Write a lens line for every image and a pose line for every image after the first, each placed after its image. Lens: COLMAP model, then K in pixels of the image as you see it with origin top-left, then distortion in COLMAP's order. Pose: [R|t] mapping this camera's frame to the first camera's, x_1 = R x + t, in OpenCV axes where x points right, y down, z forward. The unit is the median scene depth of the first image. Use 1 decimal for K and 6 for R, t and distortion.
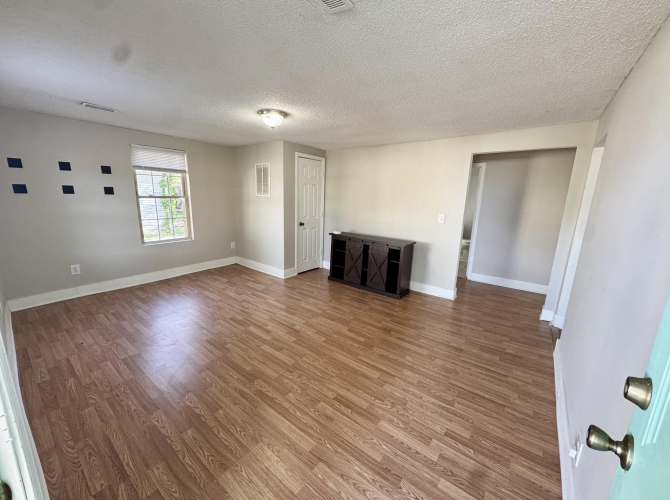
lens RADIAL K [[264.4, 0, 331.6], [0, 264.4, 248.0], [0, 0, 1]] dist [-0.002984, 0.000054]
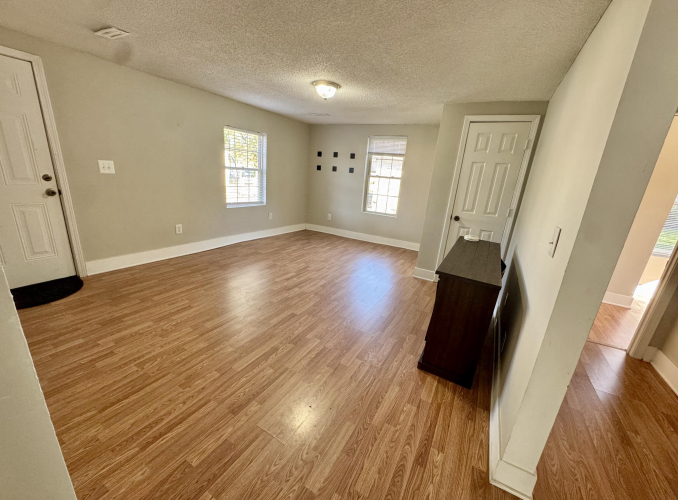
lens RADIAL K [[267.6, 0, 342.5], [0, 267.6, 252.7], [0, 0, 1]] dist [-0.002984, 0.000054]
pose [[0.157011, 0.273613, -0.948938, 0.832849], [-0.267916, 0.936625, 0.225733, -0.126872], [0.950562, 0.218793, 0.220366, 0.844672]]
